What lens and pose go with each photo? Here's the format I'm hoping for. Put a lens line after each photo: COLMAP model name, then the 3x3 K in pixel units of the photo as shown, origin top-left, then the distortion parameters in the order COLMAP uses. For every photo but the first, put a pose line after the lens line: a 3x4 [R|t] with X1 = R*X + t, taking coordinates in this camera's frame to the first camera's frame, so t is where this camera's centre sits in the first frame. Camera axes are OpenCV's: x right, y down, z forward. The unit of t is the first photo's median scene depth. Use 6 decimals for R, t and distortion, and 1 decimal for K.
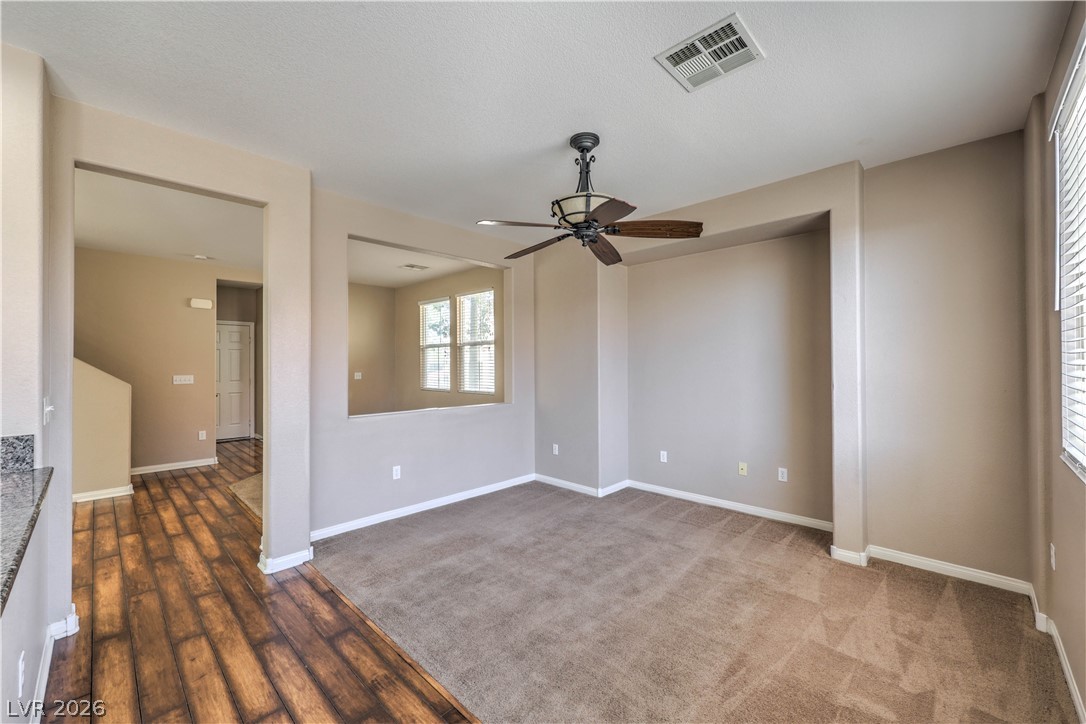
lens RADIAL K [[437.4, 0, 543.0], [0, 437.4, 362.0], [0, 0, 1]] dist [0.001156, 0.000289]
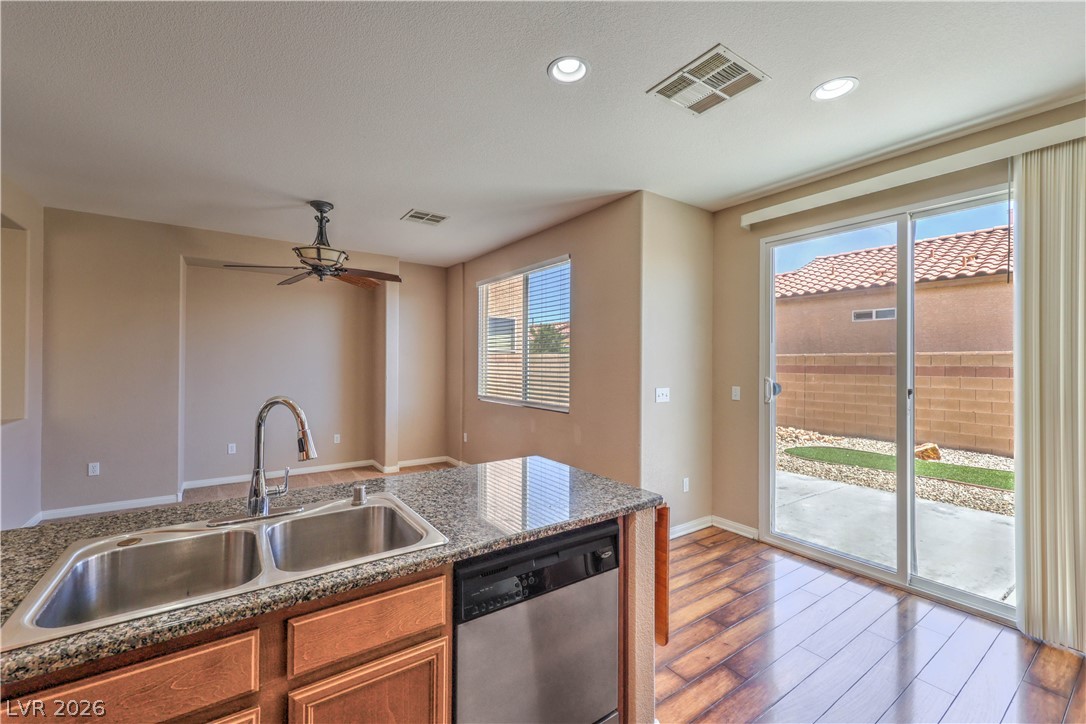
lens RADIAL K [[457.5, 0, 543.0], [0, 457.5, 362.0], [0, 0, 1]] dist [0.001837, -0.000019]
pose [[0.185468, 0.005950, 0.982632, -1.083419], [-0.008535, 0.999954, -0.004445, -0.007234], [-0.982613, -0.007562, 0.185510, 0.021100]]
